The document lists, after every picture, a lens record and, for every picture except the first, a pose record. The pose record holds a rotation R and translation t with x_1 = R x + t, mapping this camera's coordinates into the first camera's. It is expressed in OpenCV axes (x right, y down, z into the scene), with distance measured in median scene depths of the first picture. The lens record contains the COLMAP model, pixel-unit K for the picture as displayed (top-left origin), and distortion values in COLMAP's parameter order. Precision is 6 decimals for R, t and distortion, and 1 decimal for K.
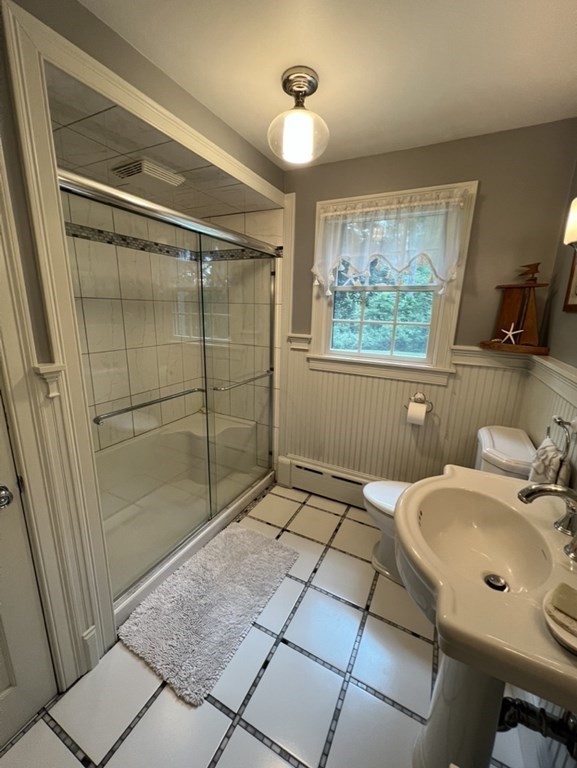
lens RADIAL K [[307.8, 0, 287.7], [0, 307.8, 383.1], [0, 0, 1]] dist [-0.002487, 0.000250]
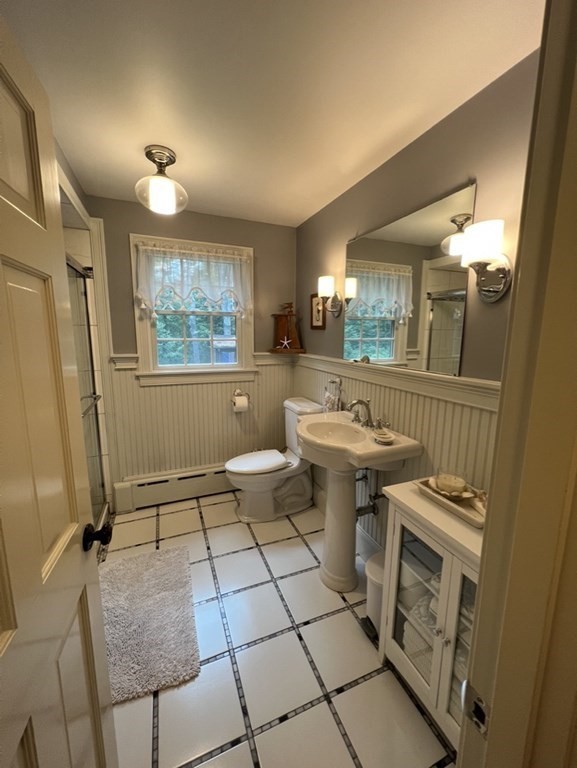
lens RADIAL K [[307.8, 0, 293.2], [0, 307.8, 381.6], [0, 0, 1]] dist [-0.002487, 0.000250]
pose [[0.641548, -0.142840, 0.753667, -0.457610], [0.187100, 0.981974, 0.026844, 0.009170], [-0.743915, 0.123789, 0.656709, -0.090200]]
